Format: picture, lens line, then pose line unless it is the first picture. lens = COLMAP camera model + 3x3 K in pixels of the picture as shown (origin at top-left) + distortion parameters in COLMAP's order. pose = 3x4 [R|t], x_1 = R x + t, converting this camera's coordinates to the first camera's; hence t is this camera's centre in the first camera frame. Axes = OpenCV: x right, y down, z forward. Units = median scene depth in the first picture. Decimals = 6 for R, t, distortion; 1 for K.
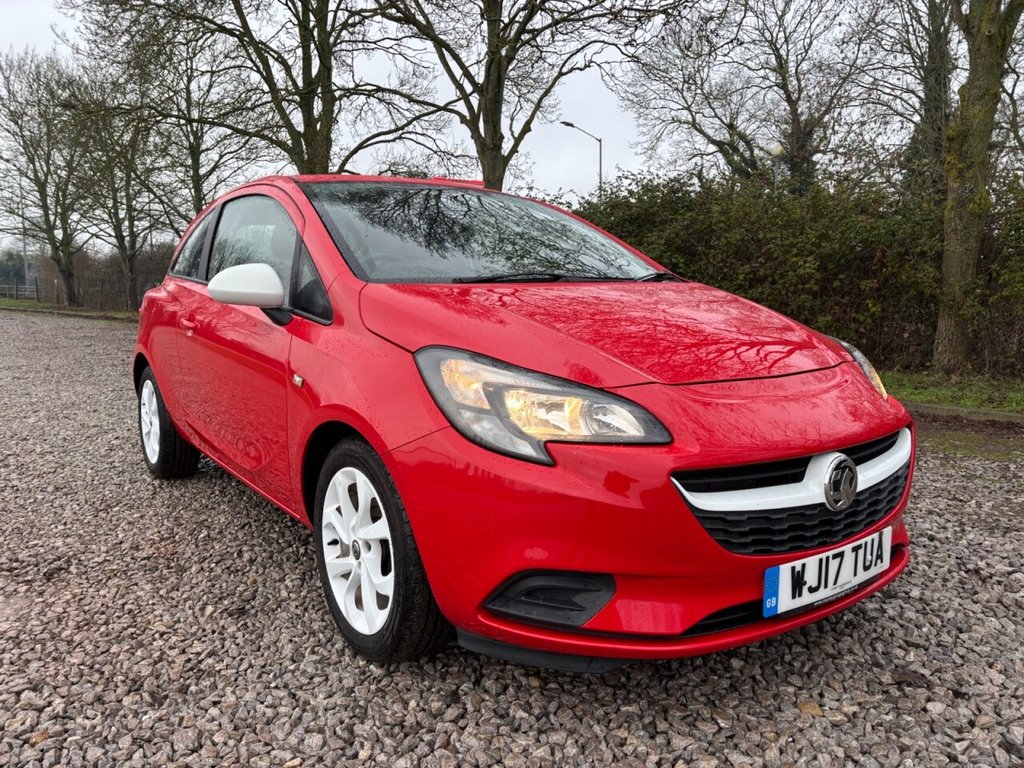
lens RADIAL K [[772.5, 0, 505.7], [0, 772.5, 387.4], [0, 0, 1]] dist [0.054597, -0.055781]
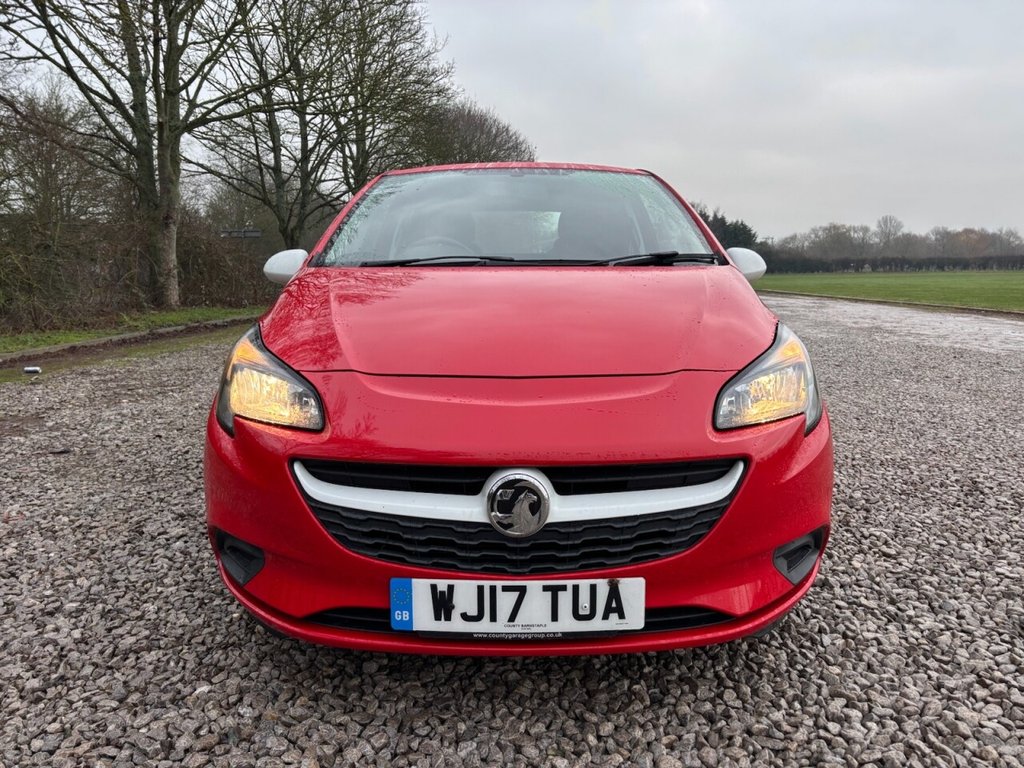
lens RADIAL K [[772.5, 0, 513.0], [0, 772.5, 389.1], [0, 0, 1]] dist [0.054597, -0.055781]
pose [[0.804106, 0.096084, -0.586670, 0.935712], [-0.079044, 0.995370, 0.054681, -0.052564], [0.589208, 0.002404, 0.807978, 0.316877]]
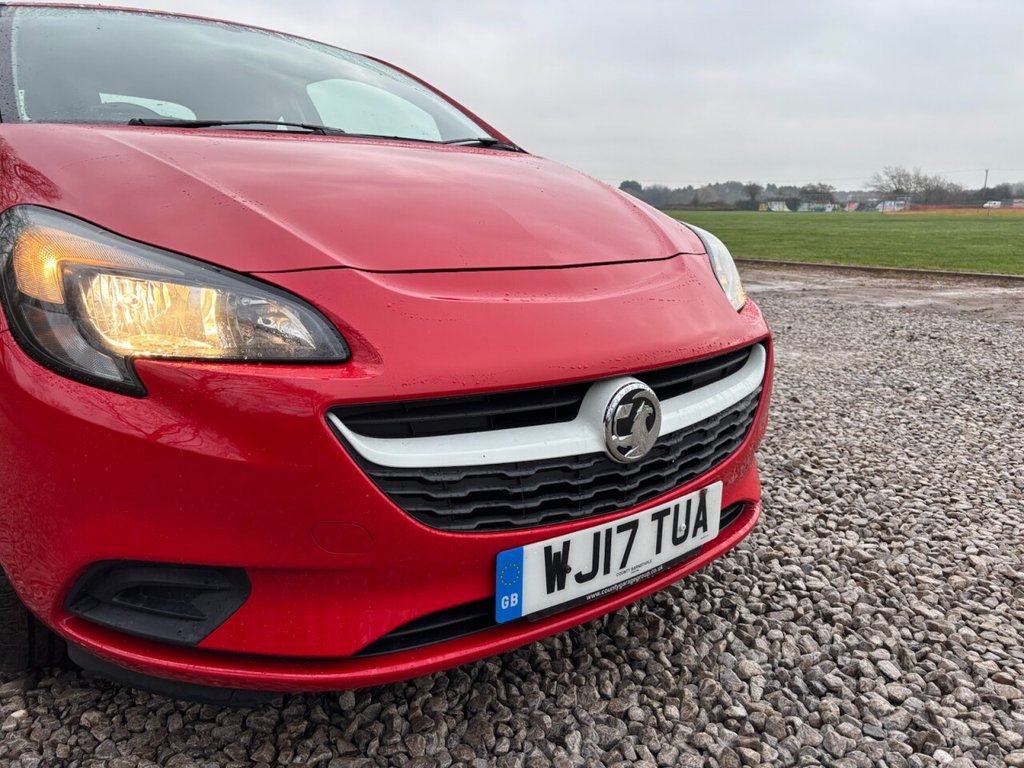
lens RADIAL K [[772.5, 0, 507.9], [0, 772.5, 384.5], [0, 0, 1]] dist [0.054597, -0.055781]
pose [[0.999181, 0.009988, 0.039205, 0.301619], [-0.013607, 0.995558, 0.093164, 0.028753], [-0.038101, -0.093621, 0.994879, 0.344028]]
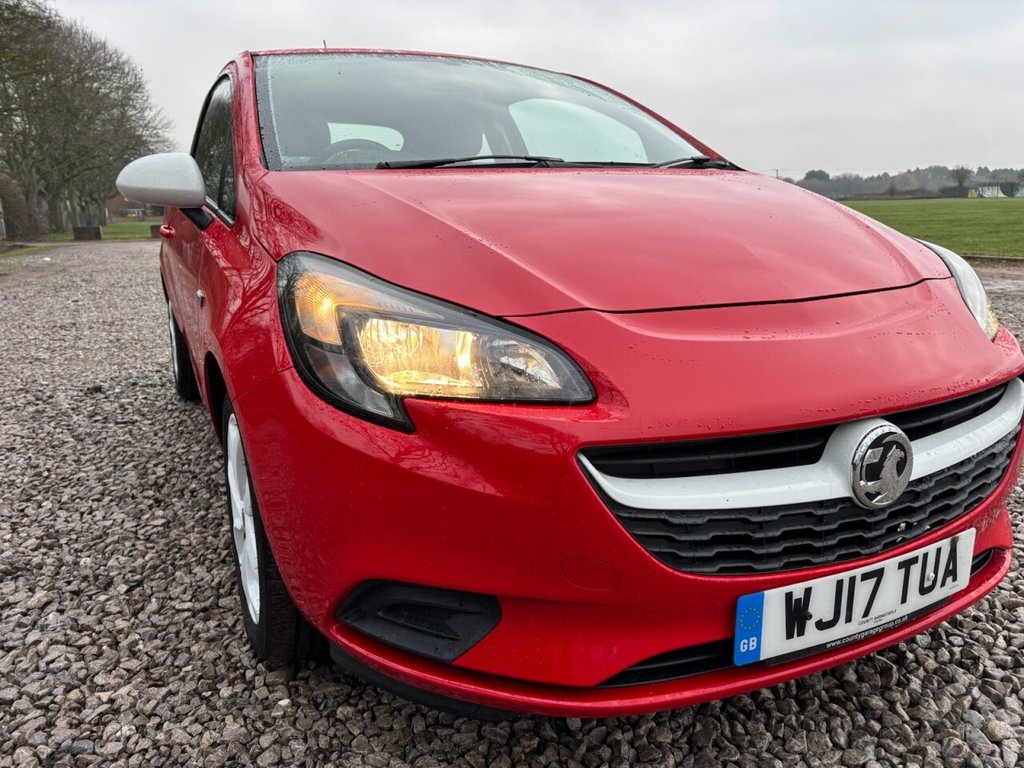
lens RADIAL K [[772.5, 0, 516.7], [0, 772.5, 389.4], [0, 0, 1]] dist [0.054597, -0.055781]
pose [[0.986021, 0.027682, -0.164307, 0.241589], [-0.010422, 0.994418, 0.104996, -0.006495], [0.166296, -0.101816, 0.980805, 0.329690]]
